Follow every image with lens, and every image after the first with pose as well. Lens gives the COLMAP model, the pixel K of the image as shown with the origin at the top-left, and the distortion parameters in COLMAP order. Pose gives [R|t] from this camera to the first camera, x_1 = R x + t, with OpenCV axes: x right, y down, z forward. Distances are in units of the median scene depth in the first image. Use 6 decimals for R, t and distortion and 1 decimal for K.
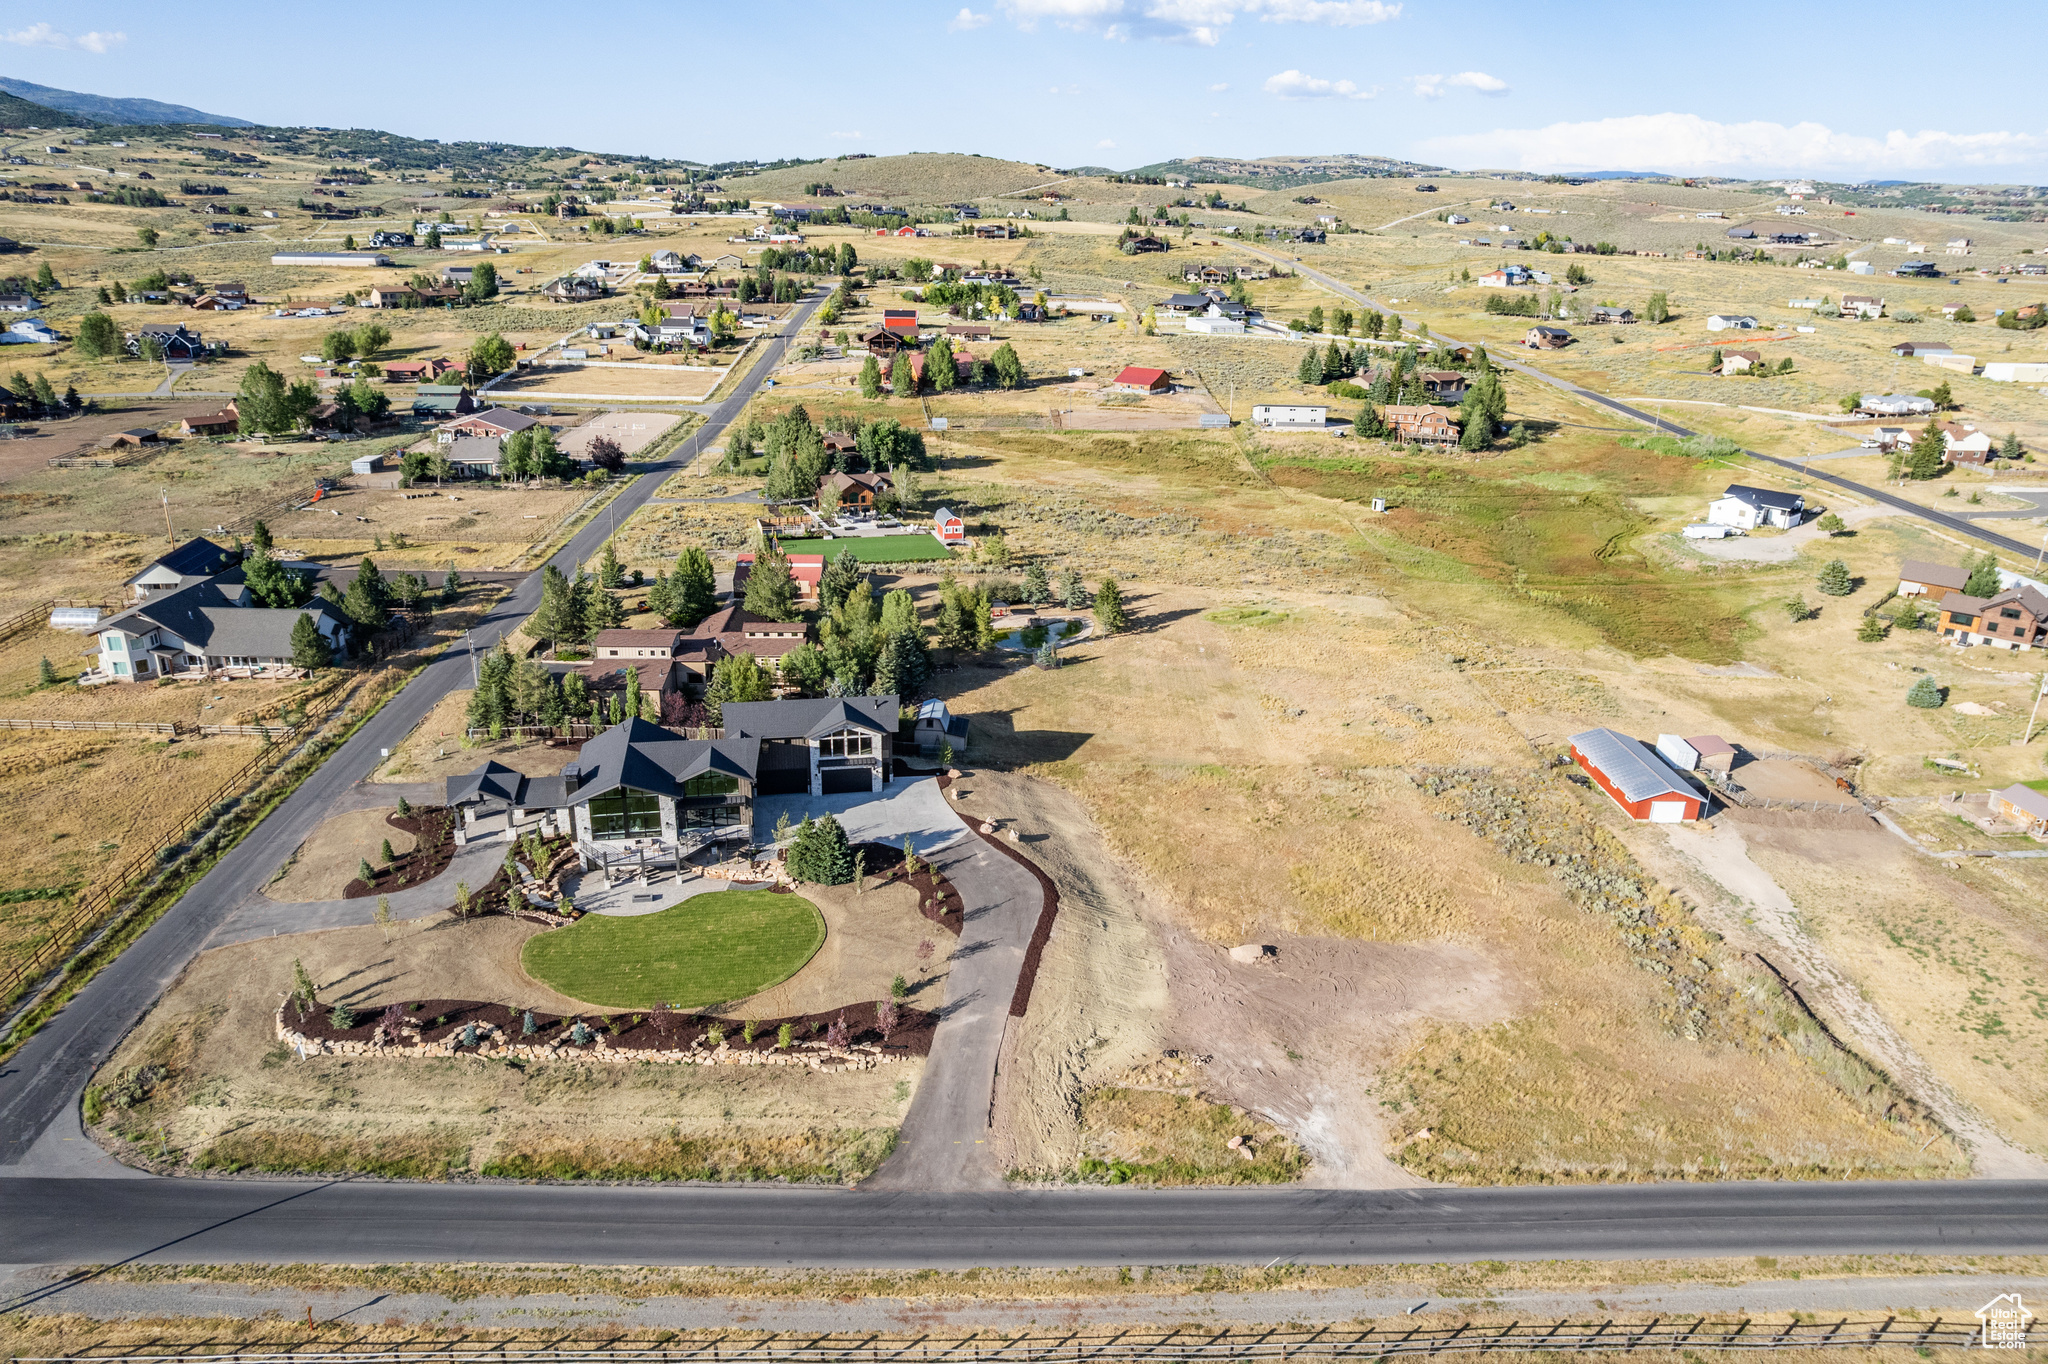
lens RADIAL K [[1341.3, 0, 1035.1], [0, 1341.3, 673.7], [0, 0, 1]] dist [-0.088711, 0.084153]
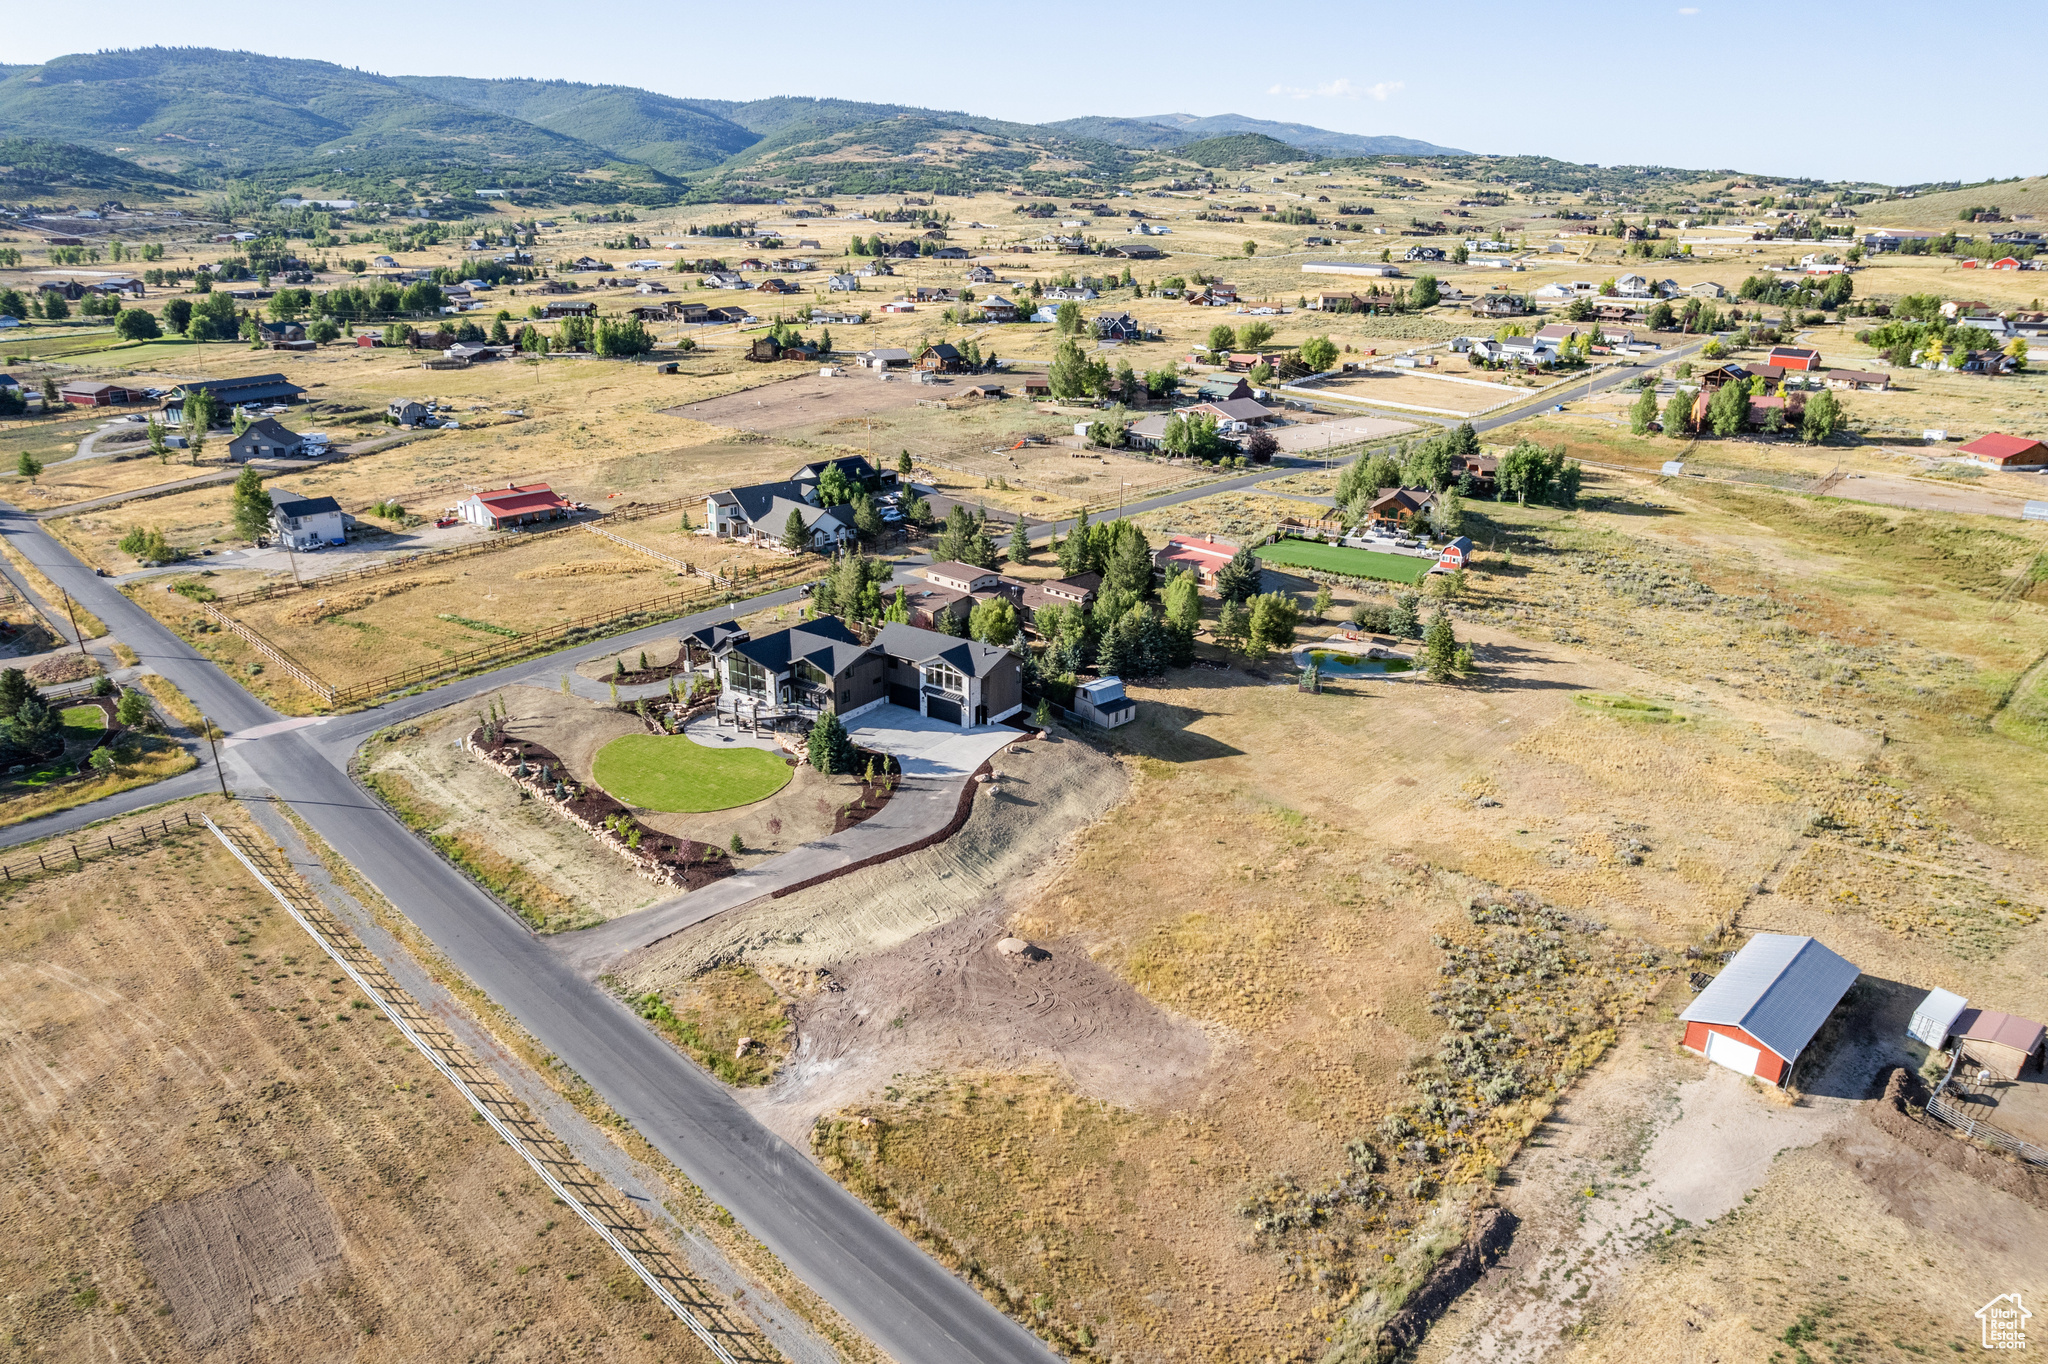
lens RADIAL K [[1333.4, 0, 1024.0], [0, 1333.4, 682.0], [0, 0, 1]] dist [-0.098310, 0.075859]
pose [[0.685657, 0.234078, -0.689261, 0.717022], [-0.239328, 0.966737, 0.090235, -0.064974], [0.687456, 0.103089, 0.718872, 0.243448]]
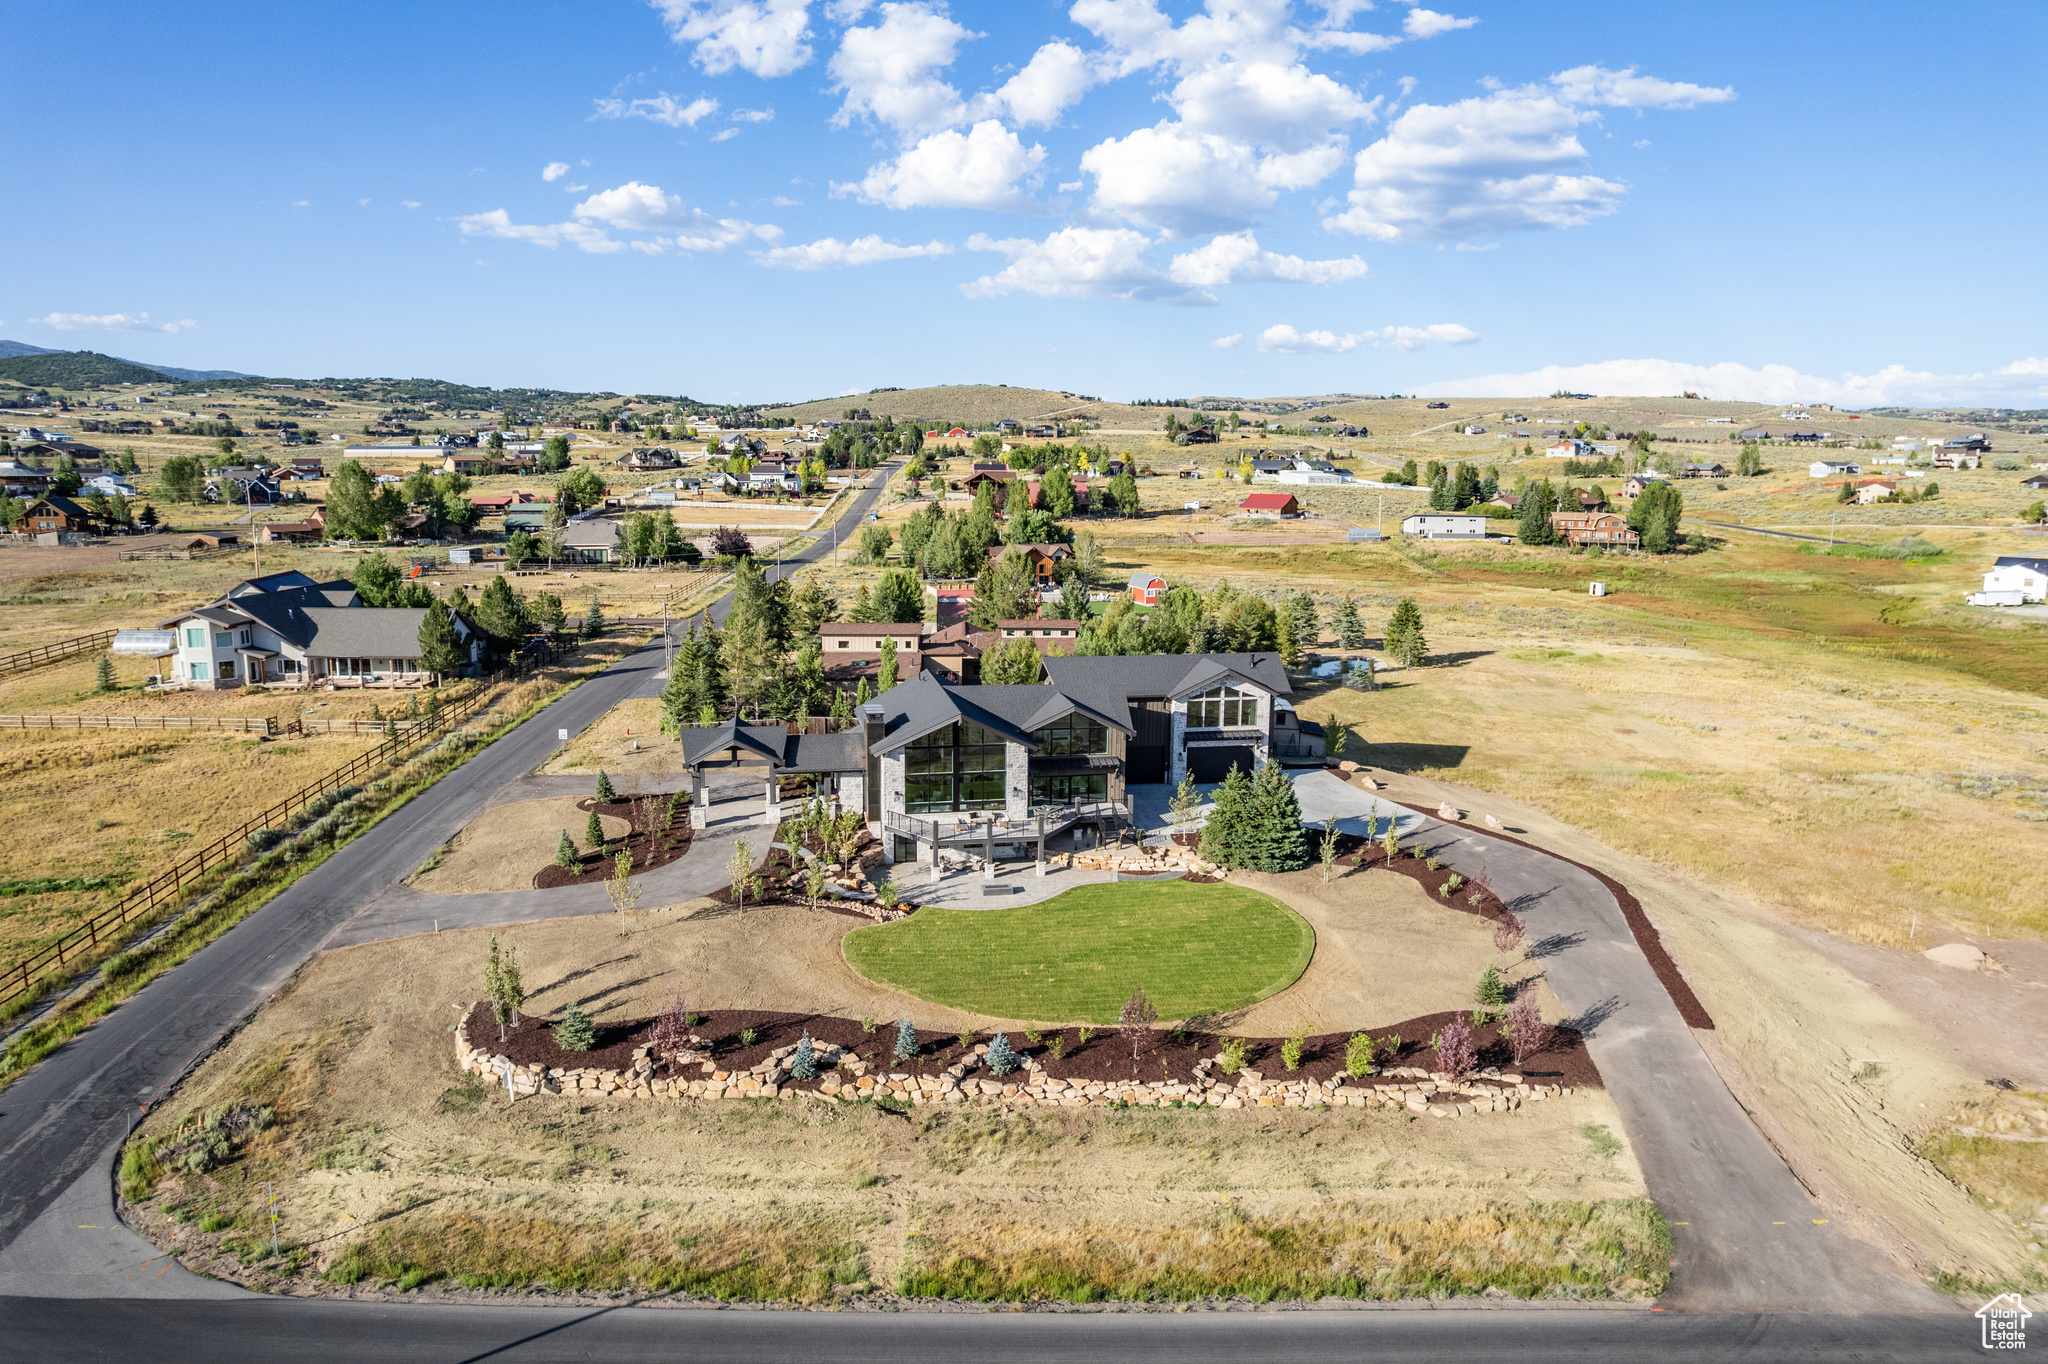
lens RADIAL K [[1310.6, 0, 1021.6], [0, 1310.6, 674.6], [0, 0, 1]] dist [-0.091100, 0.082962]
pose [[0.999802, -0.012679, -0.015332, -0.247222], [0.009883, 0.985335, -0.170345, 0.157876], [0.017267, 0.170160, 0.985265, 0.325870]]
